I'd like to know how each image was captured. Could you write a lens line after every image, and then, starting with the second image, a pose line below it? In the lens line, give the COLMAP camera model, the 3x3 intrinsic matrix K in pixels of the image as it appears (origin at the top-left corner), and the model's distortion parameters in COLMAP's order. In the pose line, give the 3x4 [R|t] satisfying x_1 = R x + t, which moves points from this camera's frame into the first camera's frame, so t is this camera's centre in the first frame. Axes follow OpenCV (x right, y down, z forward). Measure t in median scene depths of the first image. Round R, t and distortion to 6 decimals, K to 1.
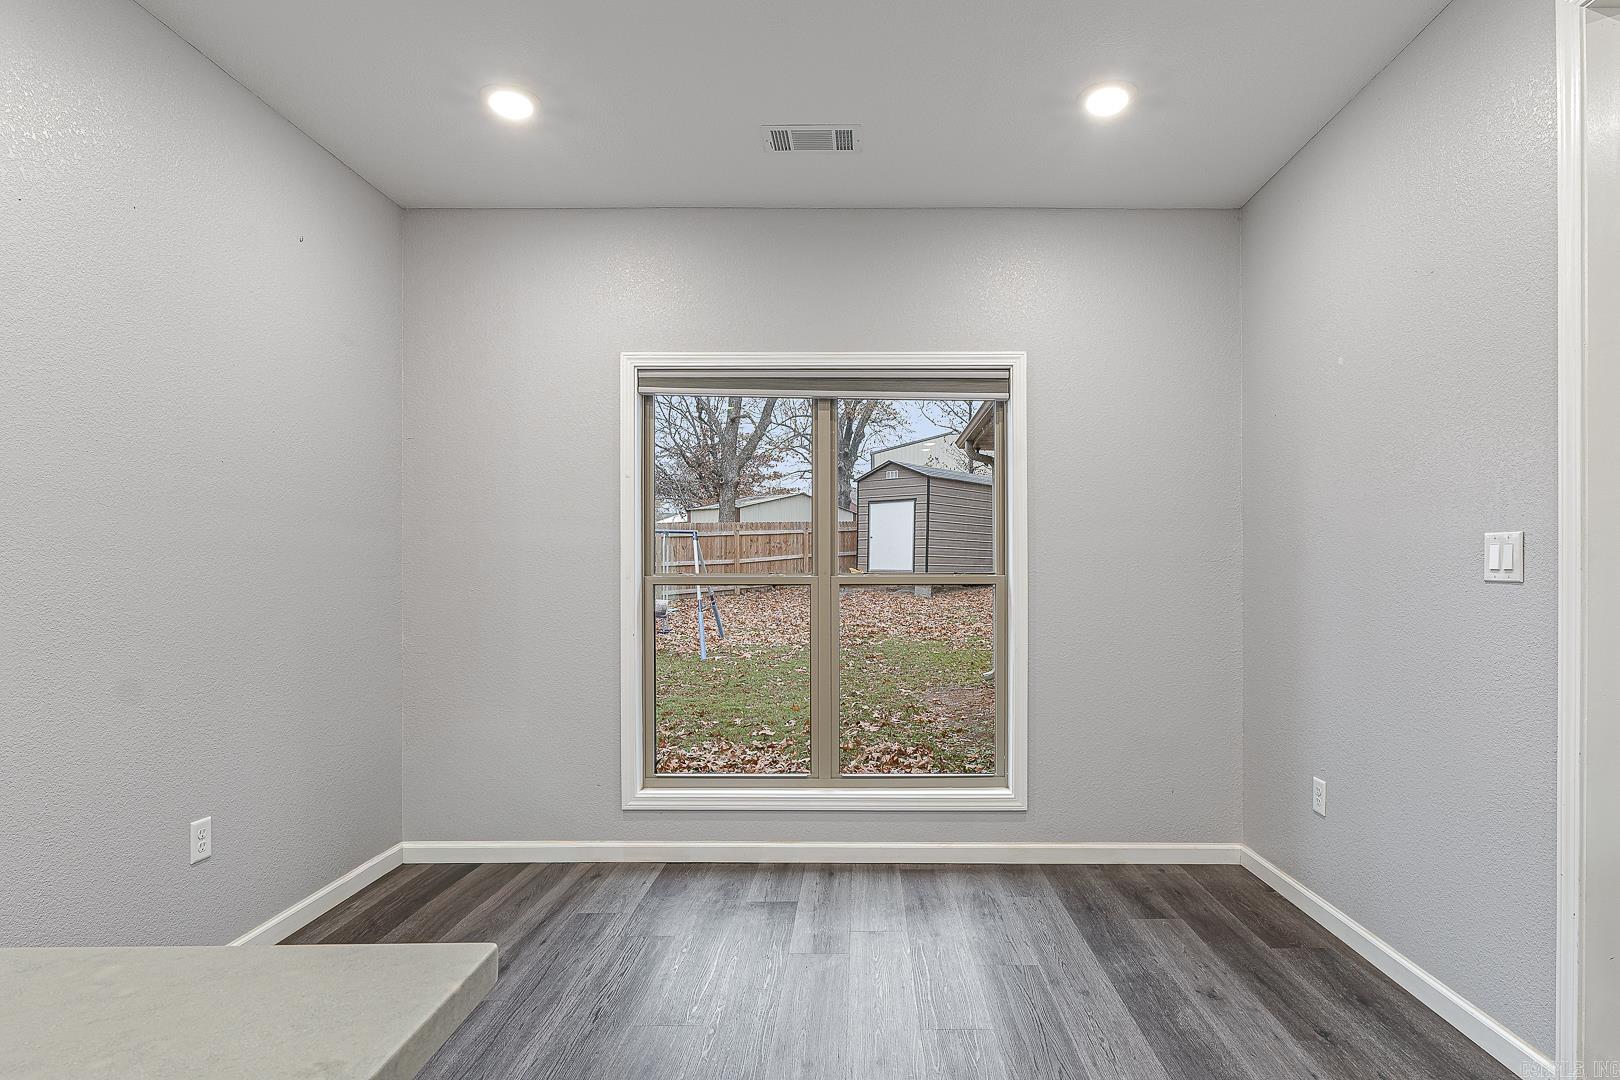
lens RADIAL K [[888.7, 0, 808.1], [0, 888.7, 551.7], [0, 0, 1]] dist [-0.002897, -0.000713]
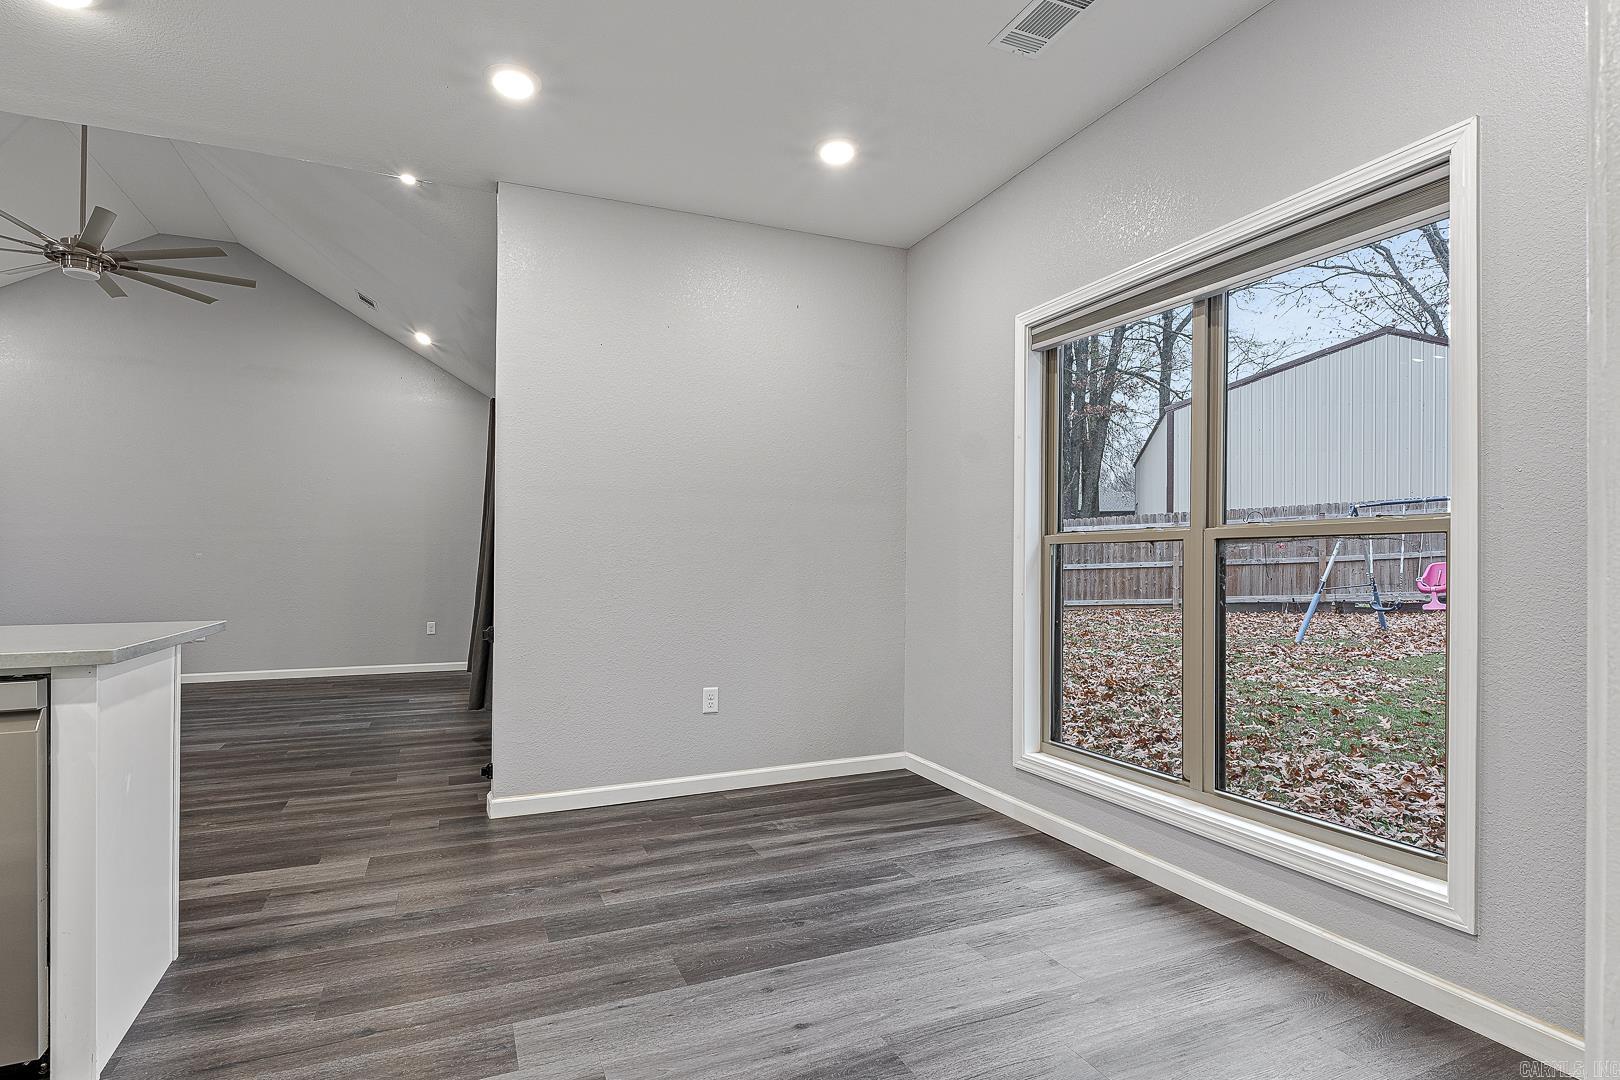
lens RADIAL K [[819.9, 0, 809.7], [0, 819.9, 551.9], [0, 0, 1]] dist [-0.002369, -0.001127]
pose [[0.409116, -0.008864, -0.912439, 0.543596], [0.011443, 0.999924, -0.004584, 0.046885], [0.912410, -0.008566, 0.409187, 0.404396]]
